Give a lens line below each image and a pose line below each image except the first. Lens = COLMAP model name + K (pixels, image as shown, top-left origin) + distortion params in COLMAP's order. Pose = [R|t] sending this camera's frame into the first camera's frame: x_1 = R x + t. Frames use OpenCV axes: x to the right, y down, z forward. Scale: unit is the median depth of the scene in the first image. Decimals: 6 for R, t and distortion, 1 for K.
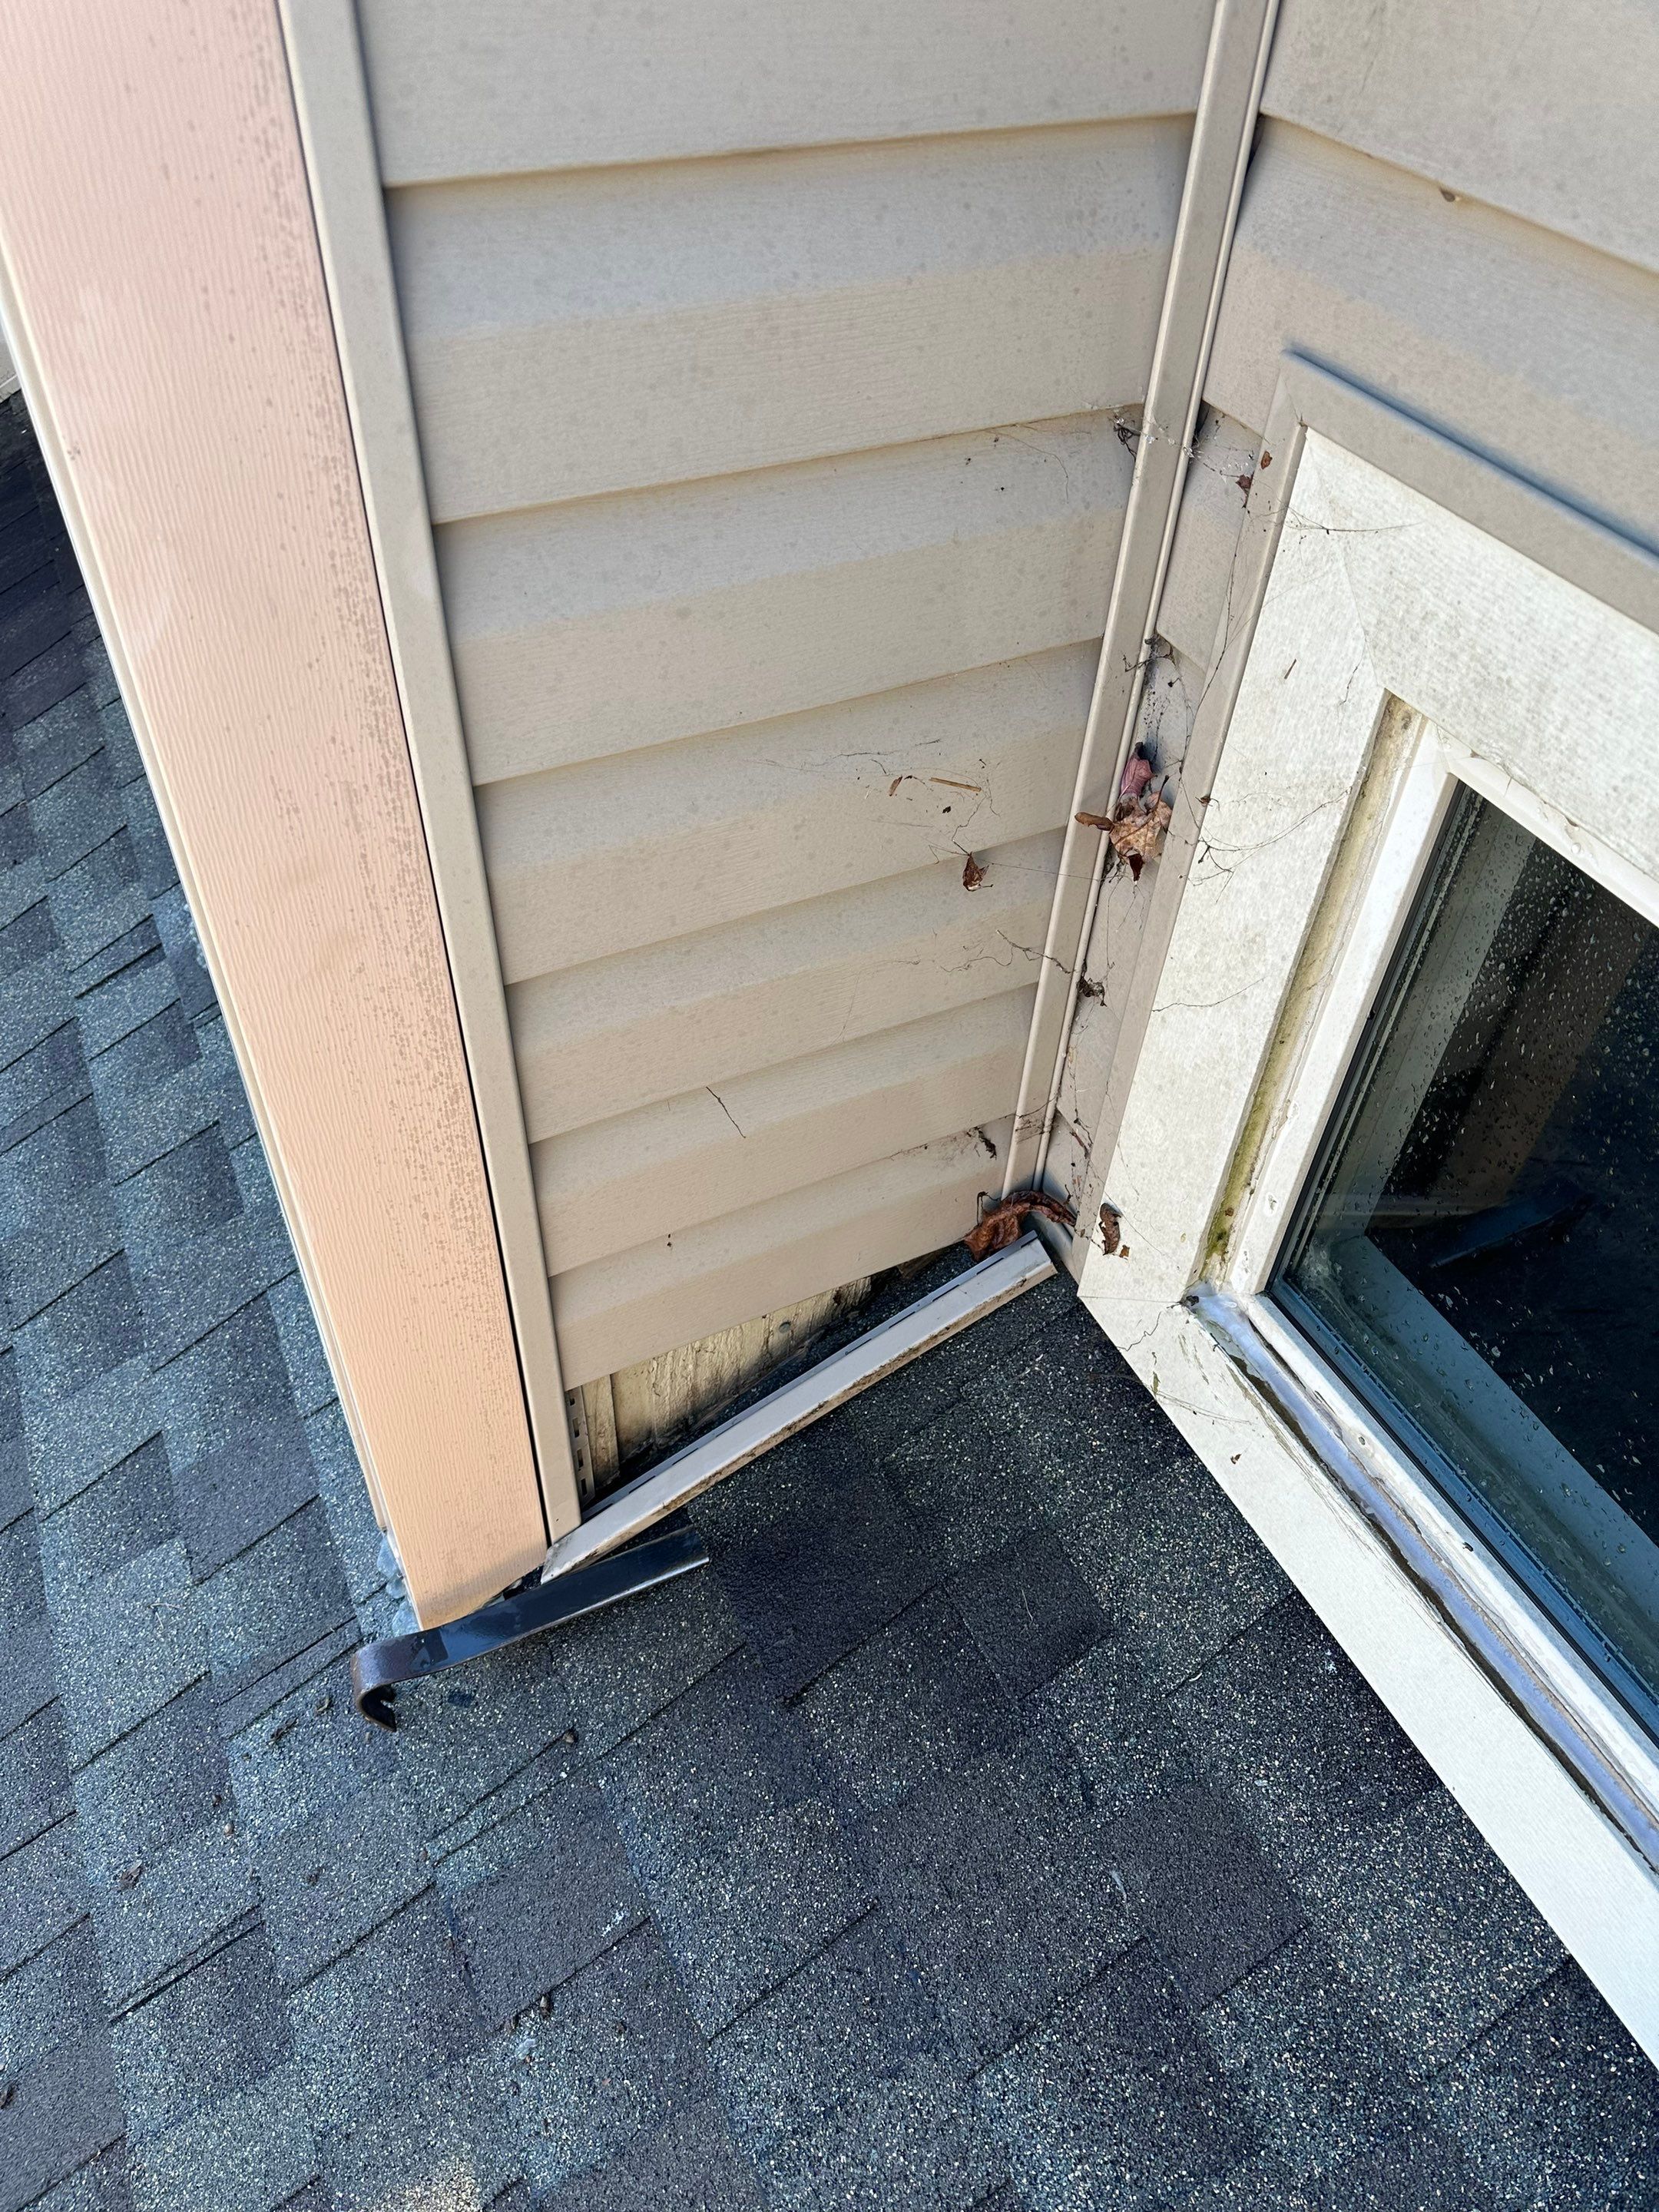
lens RADIAL K [[1544.6, 0, 809.8], [0, 1544.6, 1098.4], [0, 0, 1]] dist [0.094924, -0.124317]
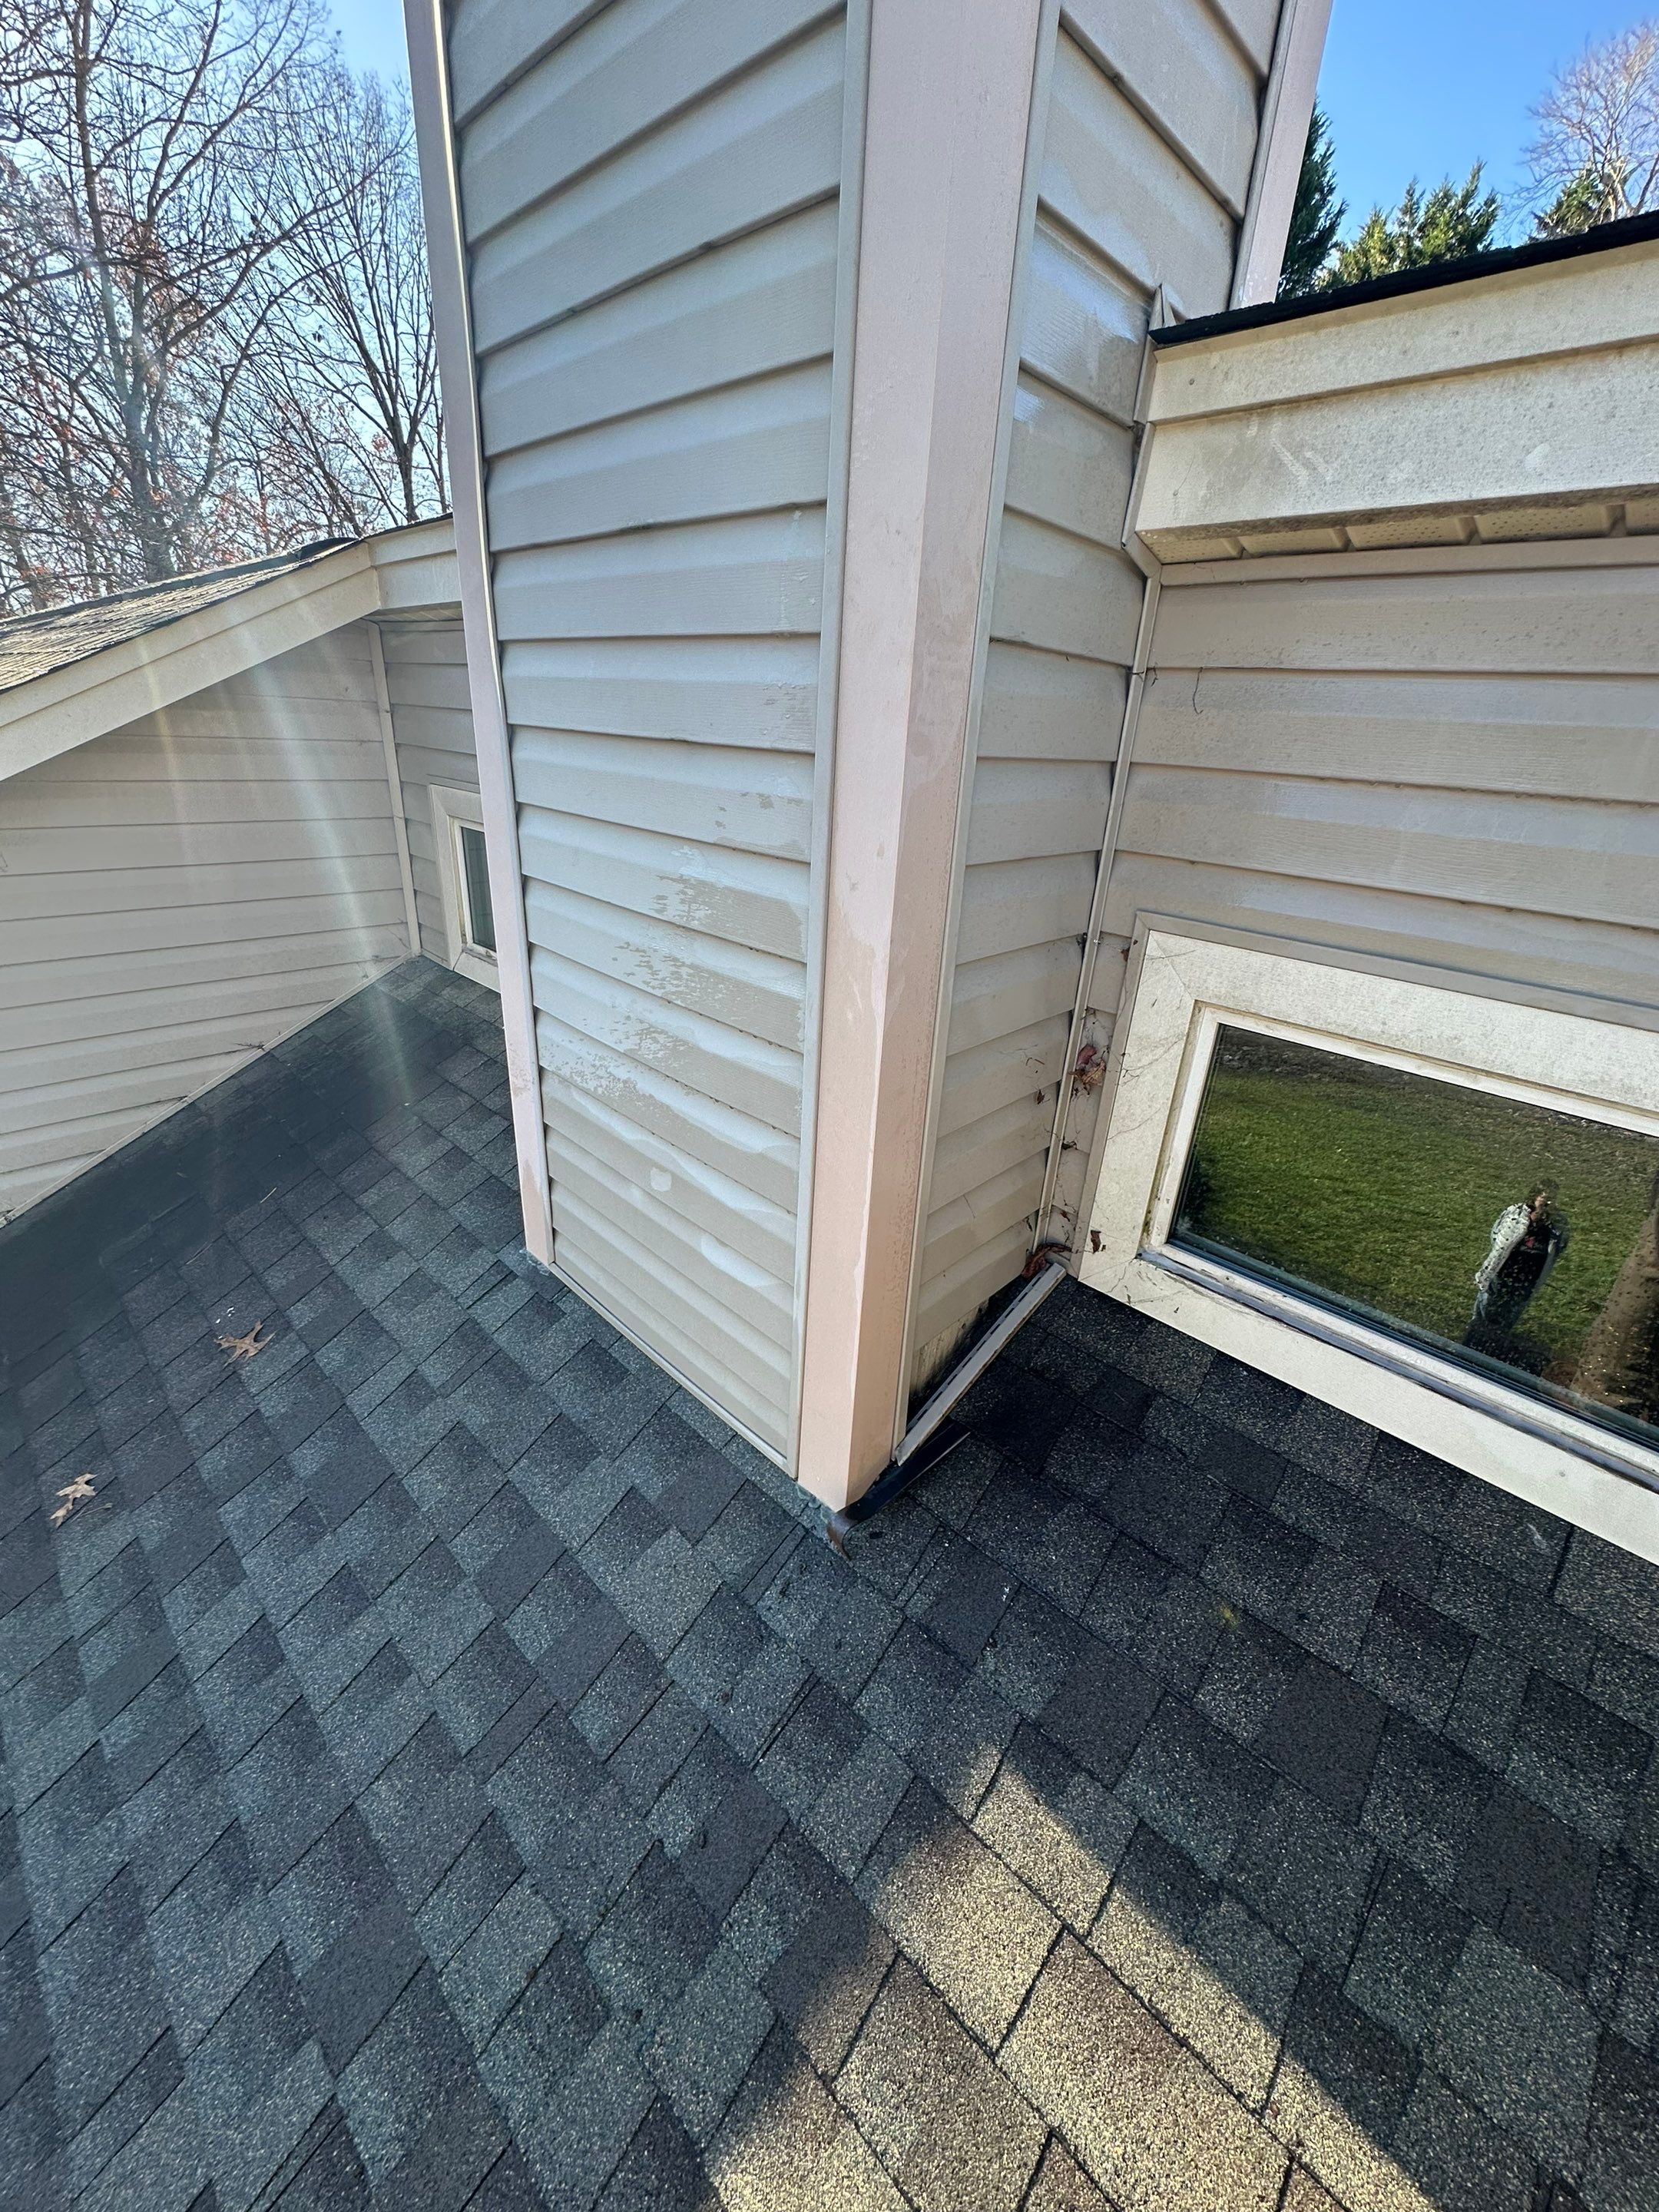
lens RADIAL K [[875.9, 0, 833.5], [0, 875.9, 1110.8], [0, 0, 1]] dist [0.005605, 0.000139]
pose [[0.936632, -0.119658, 0.329245, -0.665328], [0.224133, 0.927006, -0.300706, 0.228863], [-0.269230, 0.355446, 0.895083, -0.234366]]
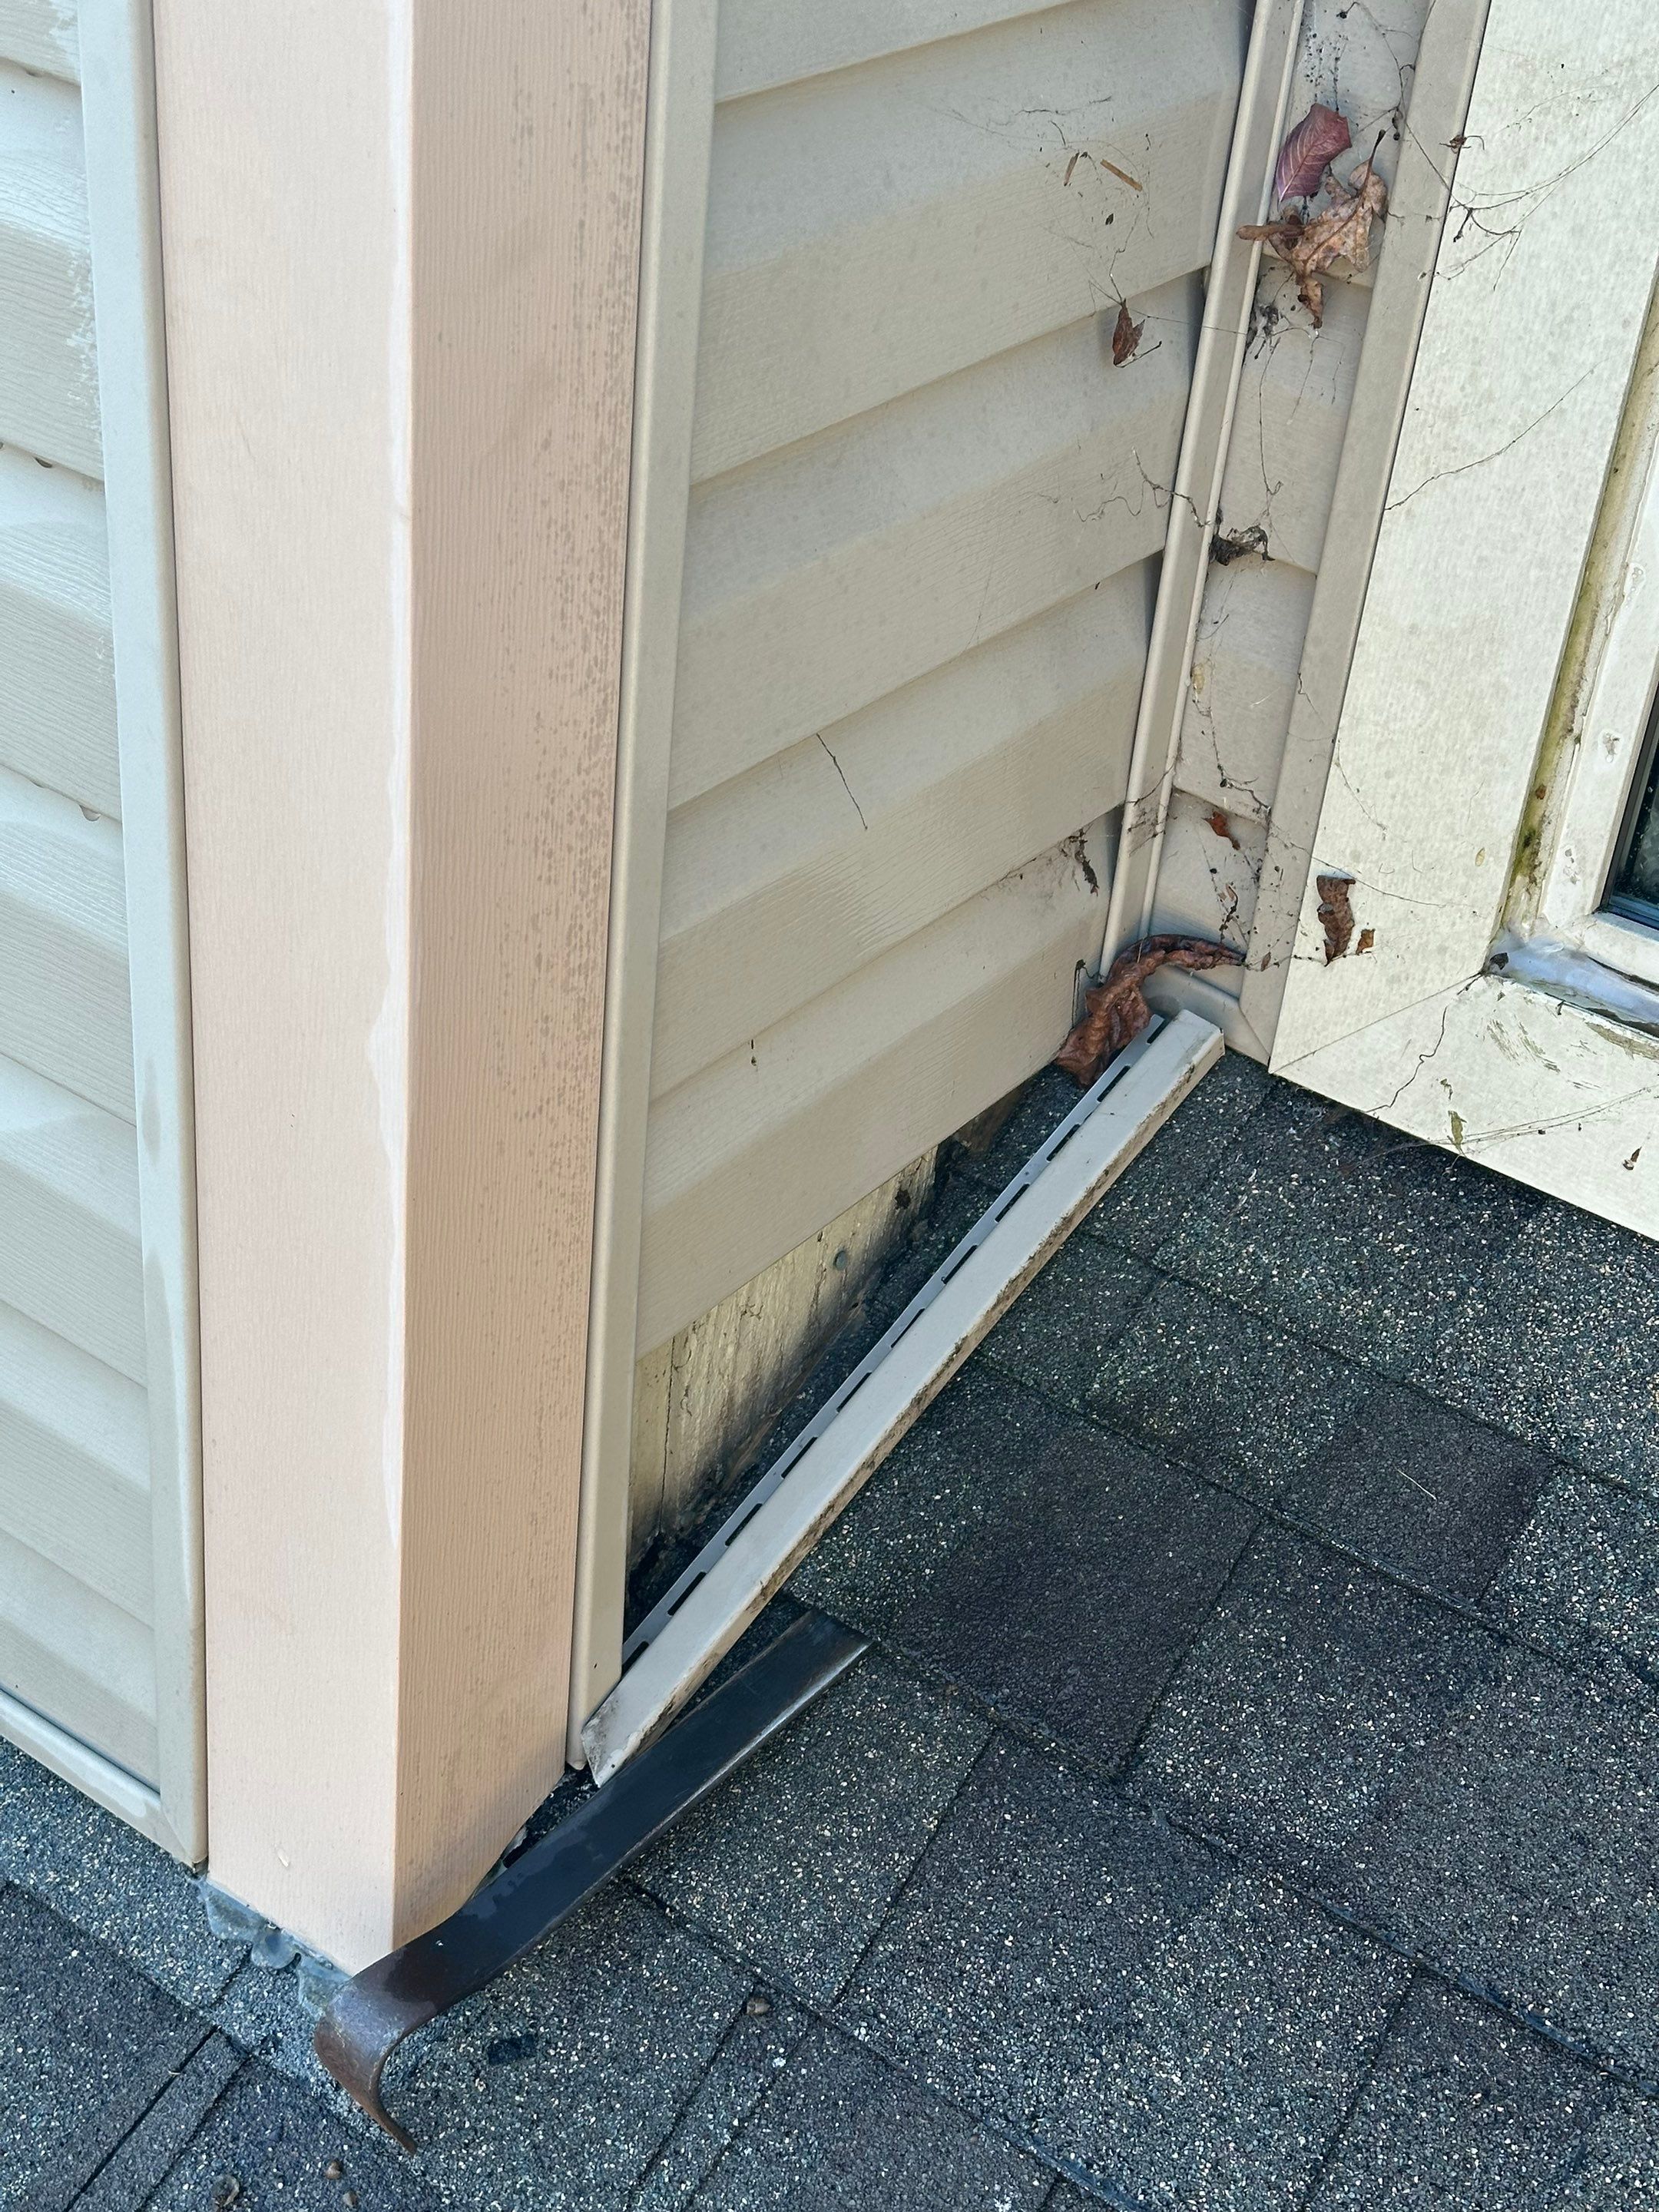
lens RADIAL K [[3103.4, 0, 840.8], [0, 3103.4, 1112.5], [0, 0, 1]] dist [0.165616, 0.000000]
pose [[0.883934, -0.210570, 0.417518, -0.574836], [0.278791, 0.954144, -0.109022, 0.257933], [-0.375416, 0.212768, 0.902105, -0.091158]]
